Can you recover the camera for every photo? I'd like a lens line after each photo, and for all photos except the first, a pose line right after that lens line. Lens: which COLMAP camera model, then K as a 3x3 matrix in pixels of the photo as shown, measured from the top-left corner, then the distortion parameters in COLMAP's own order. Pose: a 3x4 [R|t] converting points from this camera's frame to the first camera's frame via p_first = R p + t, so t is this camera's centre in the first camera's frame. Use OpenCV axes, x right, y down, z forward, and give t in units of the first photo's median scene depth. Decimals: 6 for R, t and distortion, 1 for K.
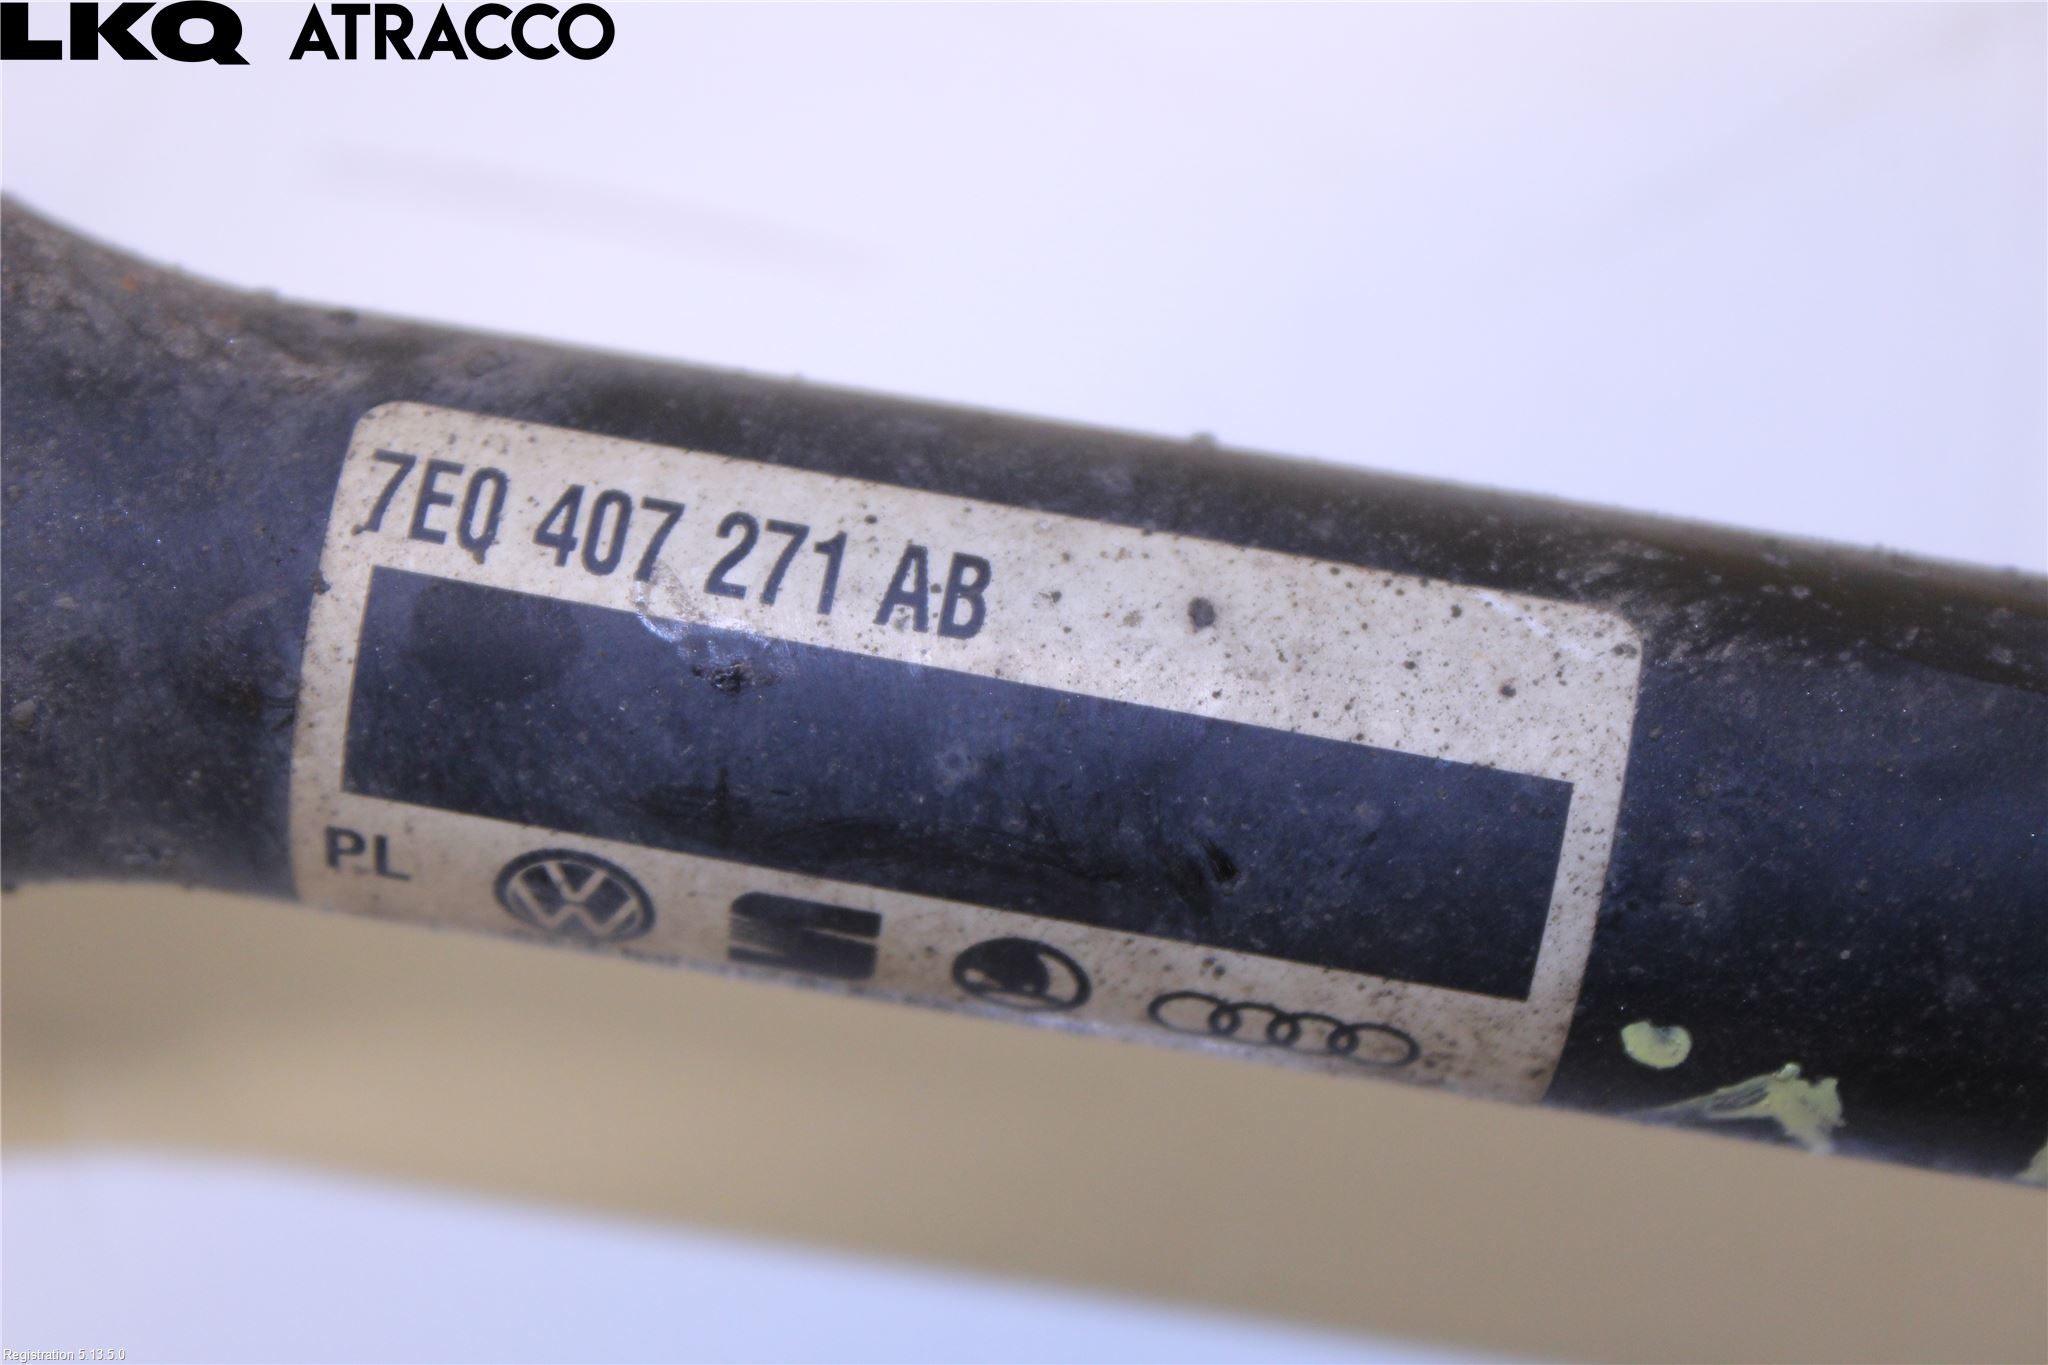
lens RADIAL K [[4703.1, 0, 1021.2], [0, 4703.1, 682.2], [0, 0, 1]] dist [0.046839, 0.000000]
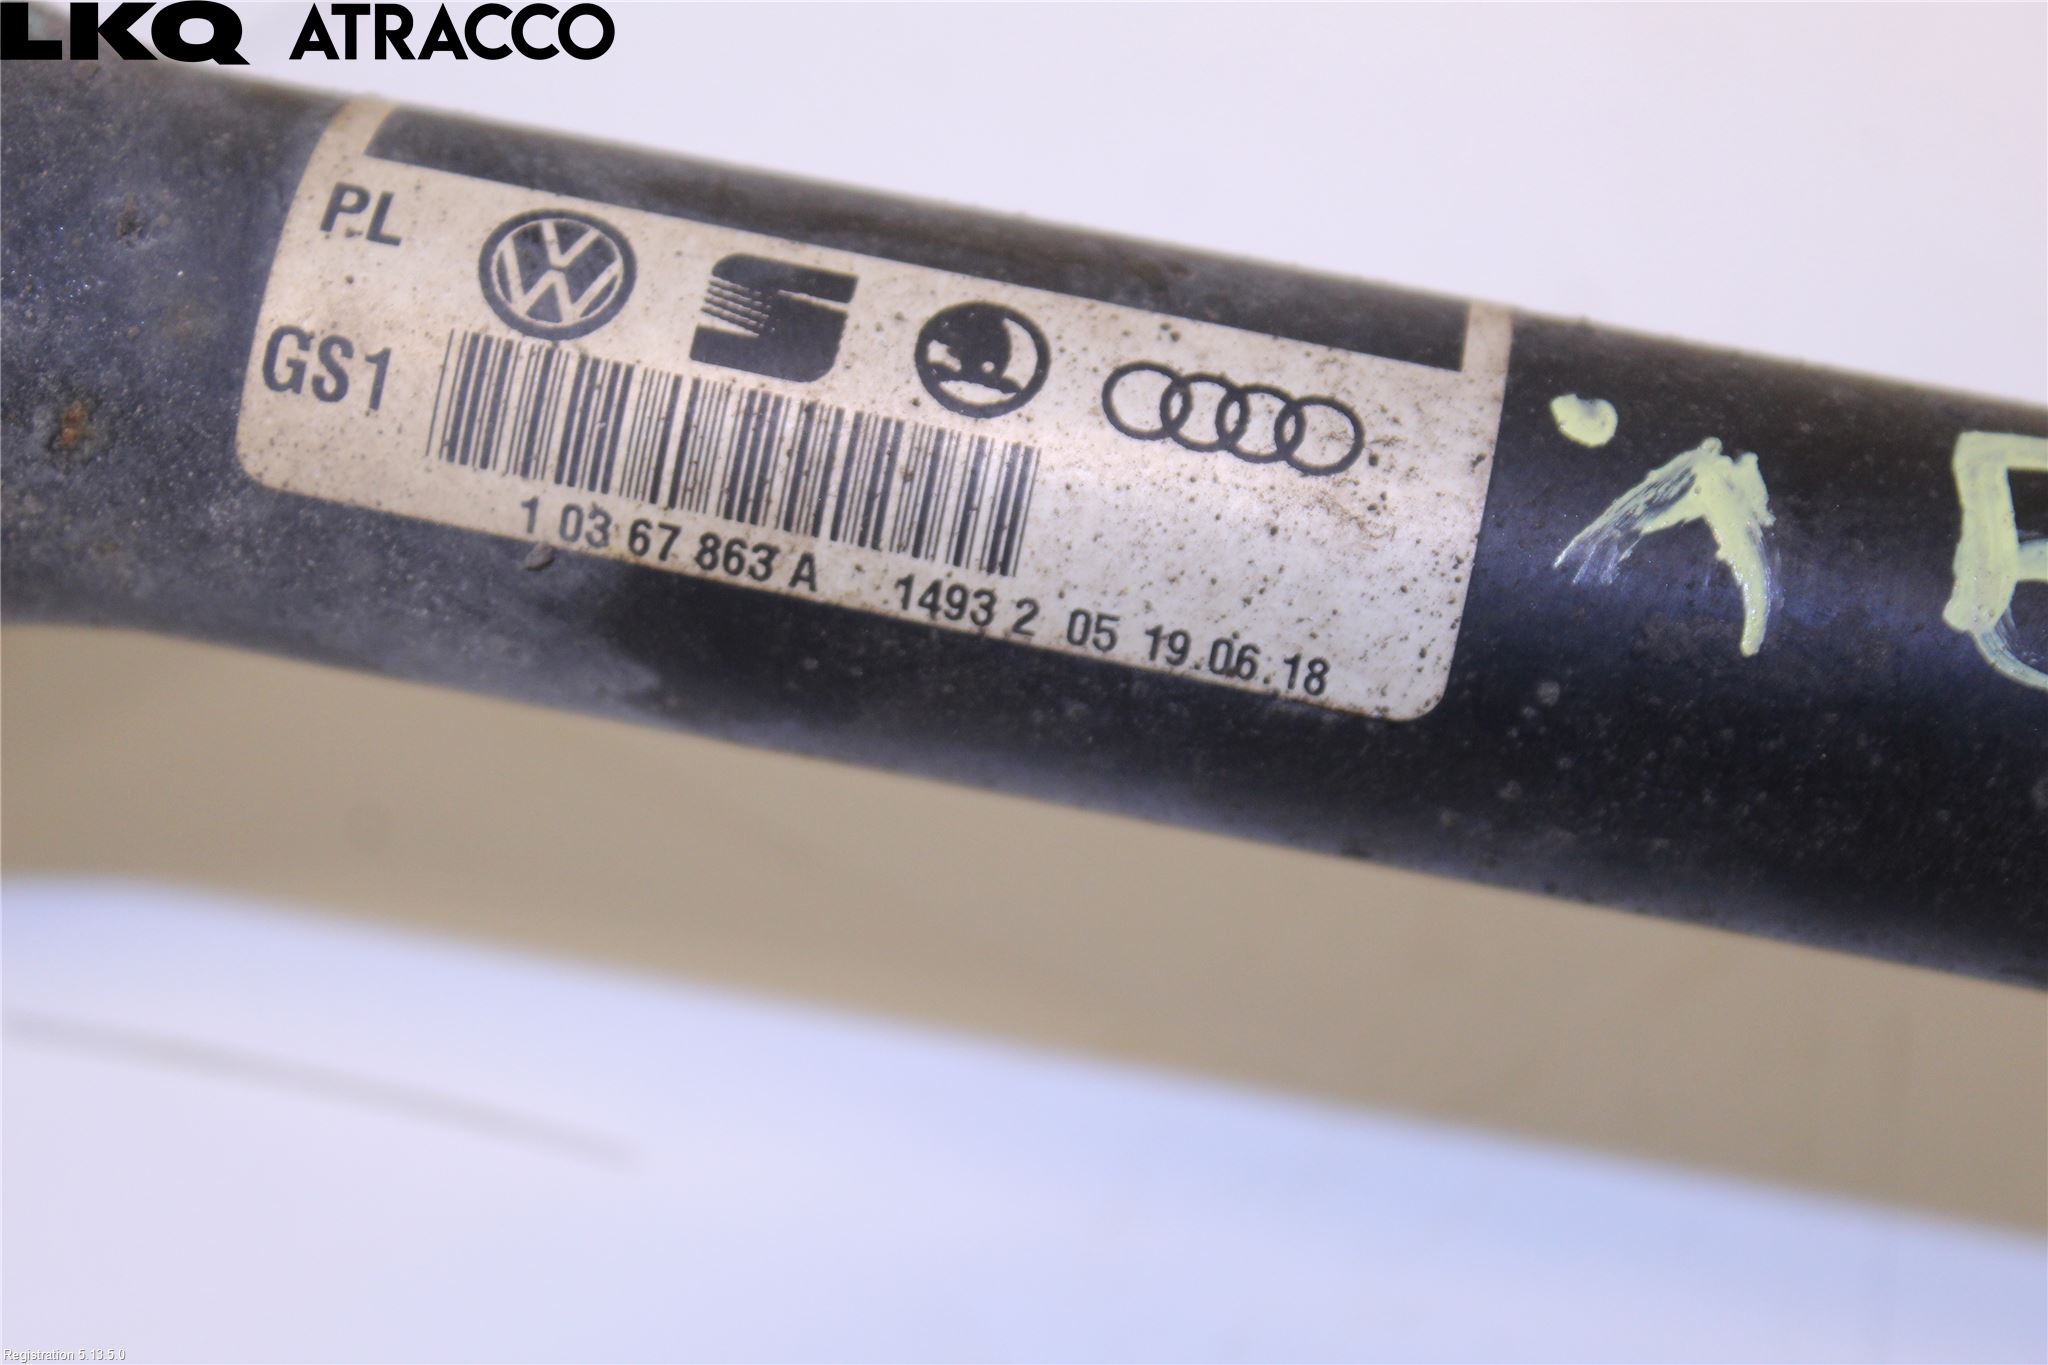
lens RADIAL K [[4703.1, 0, 1026.7], [0, 4703.1, 683.2], [0, 0, 1]] dist [0.046839, 0.000000]
pose [[0.971840, 0.199403, 0.125559, -0.107653], [0.108078, 0.096298, -0.989467, 1.111138], [-0.209394, 0.975174, 0.072035, 1.003250]]
